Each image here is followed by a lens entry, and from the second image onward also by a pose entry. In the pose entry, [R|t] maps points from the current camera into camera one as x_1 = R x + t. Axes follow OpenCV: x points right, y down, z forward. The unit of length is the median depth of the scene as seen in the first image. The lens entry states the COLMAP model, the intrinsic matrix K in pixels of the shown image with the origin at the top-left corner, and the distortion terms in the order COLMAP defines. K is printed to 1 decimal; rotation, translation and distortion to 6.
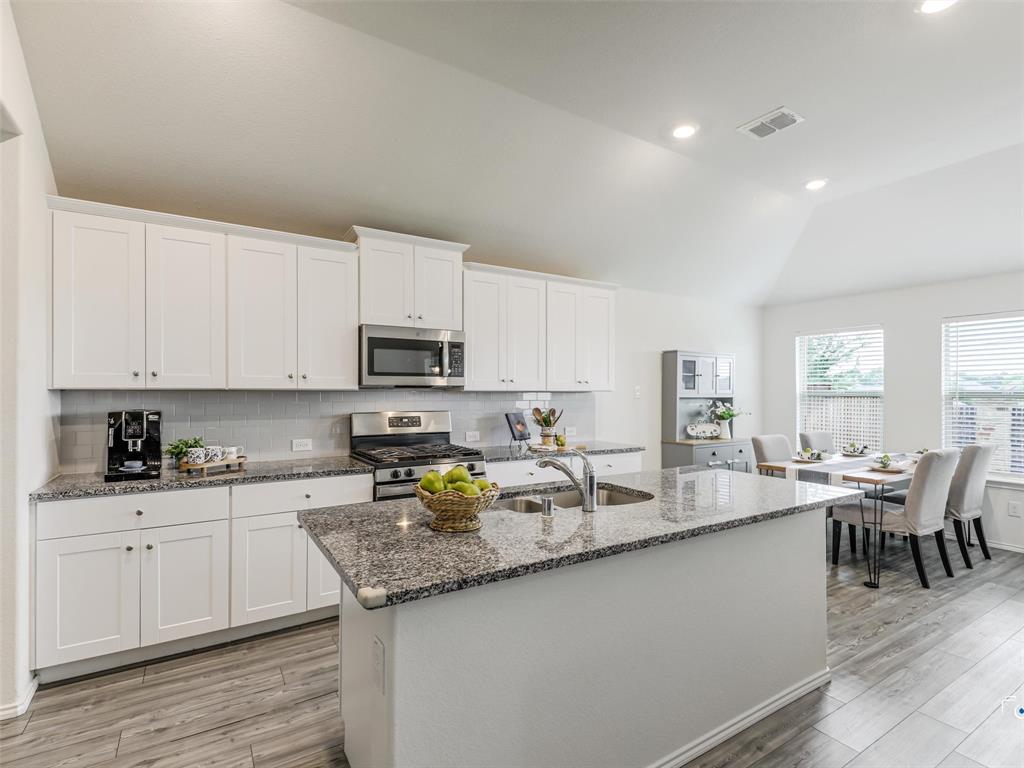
lens RADIAL K [[501.2, 0, 509.7], [0, 501.2, 388.6], [0, 0, 1]] dist [0.005869, -0.001126]
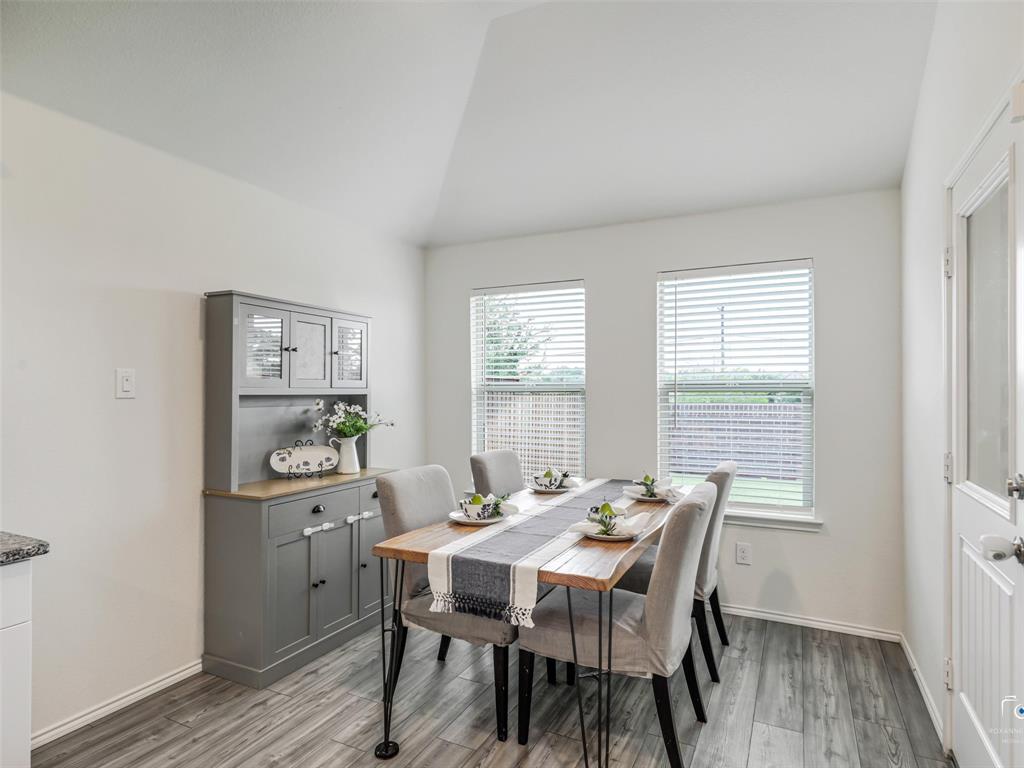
lens RADIAL K [[635.6, 0, 537.5], [0, 635.6, 385.9], [0, 0, 1]] dist [-0.001451, -0.000800]
pose [[0.827445, -0.003172, 0.561537, 0.222473], [0.002469, 0.999995, 0.002010, 0.007695], [-0.561541, -0.000277, 0.827449, 0.341885]]
